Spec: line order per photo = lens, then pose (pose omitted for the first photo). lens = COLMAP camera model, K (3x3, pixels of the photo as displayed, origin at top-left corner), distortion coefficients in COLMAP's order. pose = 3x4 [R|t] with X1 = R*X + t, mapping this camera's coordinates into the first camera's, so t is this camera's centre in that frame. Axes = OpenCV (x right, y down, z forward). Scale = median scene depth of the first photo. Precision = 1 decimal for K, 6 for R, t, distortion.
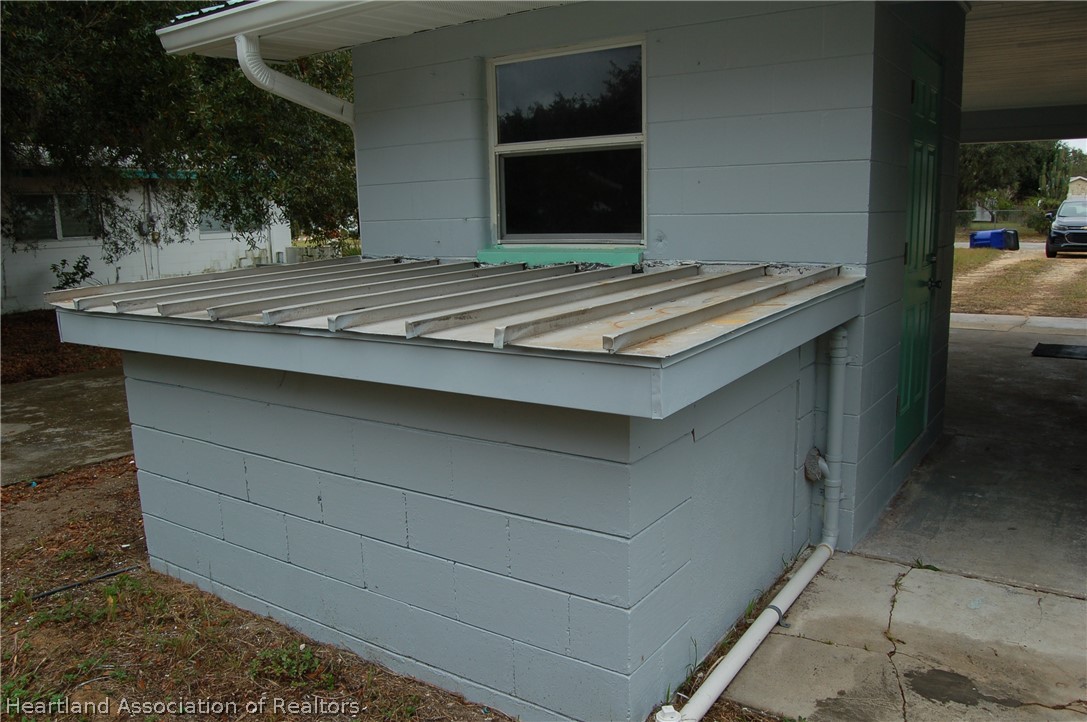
lens RADIAL K [[853.2, 0, 541.5], [0, 853.2, 363.6], [0, 0, 1]] dist [-0.079346, 0.016752]
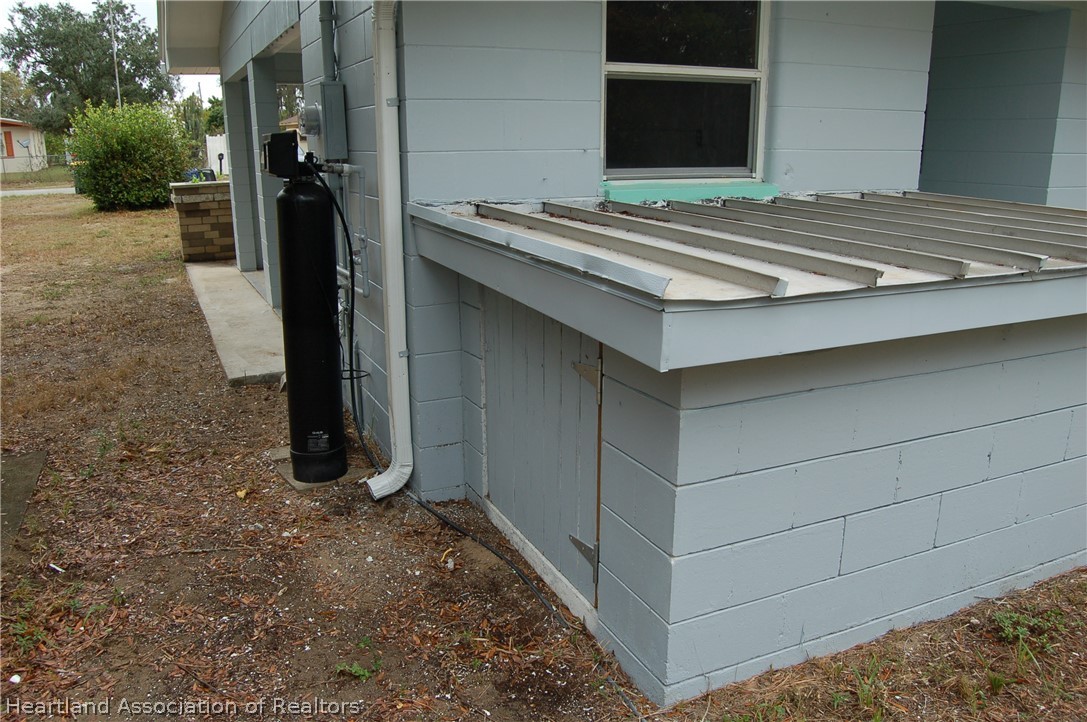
lens RADIAL K [[853.2, 0, 544.4], [0, 853.2, 358.8], [0, 0, 1]] dist [-0.079346, 0.016752]
pose [[0.509499, -0.191808, 0.838821, -0.929303], [0.141134, 0.980265, 0.138426, -0.102267], [-0.848818, 0.047858, 0.526515, 0.681914]]
